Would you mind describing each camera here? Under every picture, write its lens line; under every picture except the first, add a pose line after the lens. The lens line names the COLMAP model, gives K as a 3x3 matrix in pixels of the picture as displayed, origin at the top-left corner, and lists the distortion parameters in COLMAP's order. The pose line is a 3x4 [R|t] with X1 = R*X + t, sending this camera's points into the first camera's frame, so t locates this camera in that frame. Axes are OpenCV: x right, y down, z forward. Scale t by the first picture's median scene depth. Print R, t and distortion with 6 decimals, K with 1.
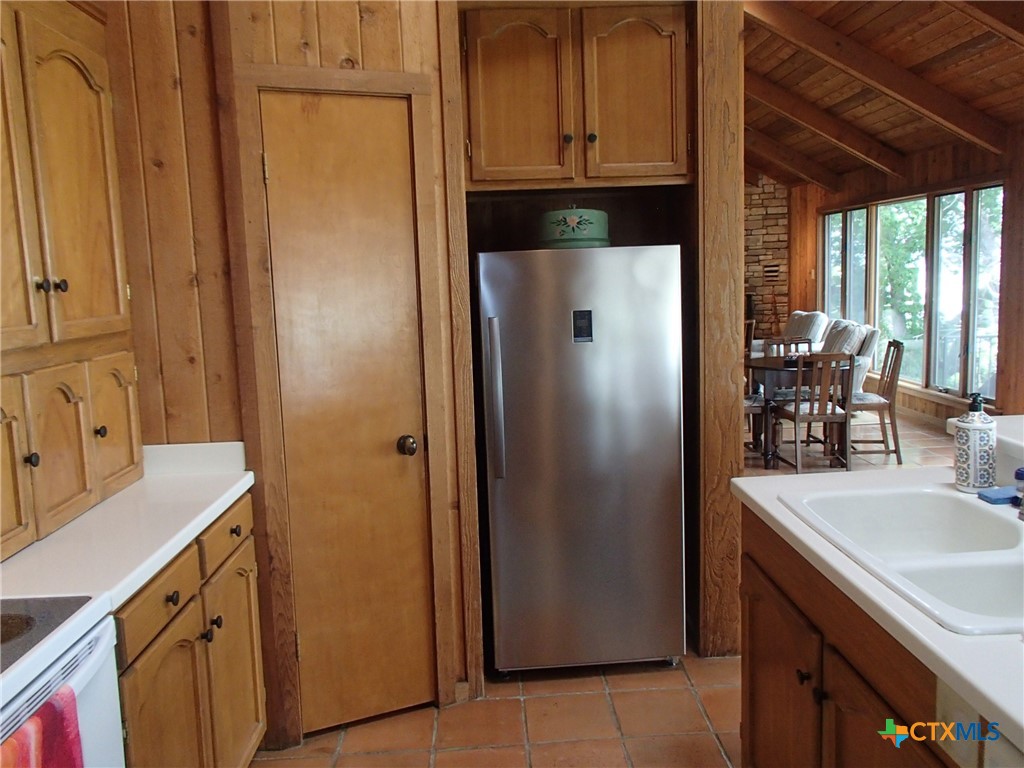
lens RADIAL K [[867.5, 0, 515.5], [0, 867.5, 383.1], [0, 0, 1]] dist [-0.006500, 0.021287]
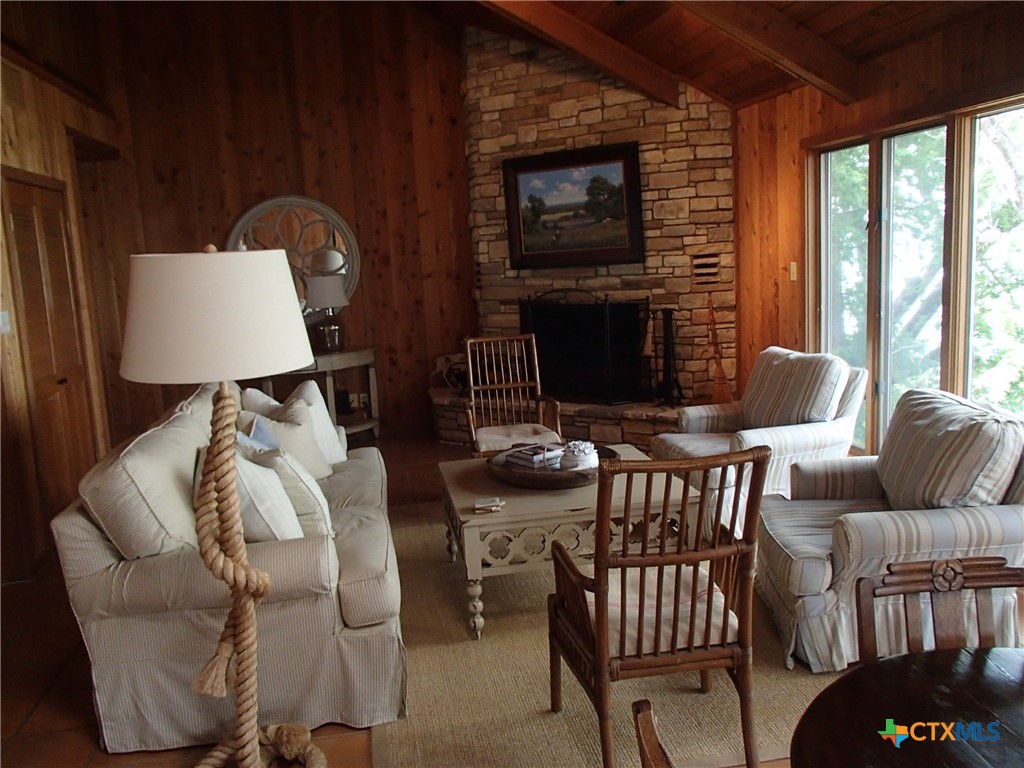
lens RADIAL K [[867.5, 0, 510.7], [0, 867.5, 383.4], [0, 0, 1]] dist [-0.006500, 0.021287]
pose [[0.990346, -0.035707, 0.133936, 0.099421], [0.033490, 0.999263, 0.018773, -0.069962], [-0.134508, -0.014106, 0.990812, 0.481288]]
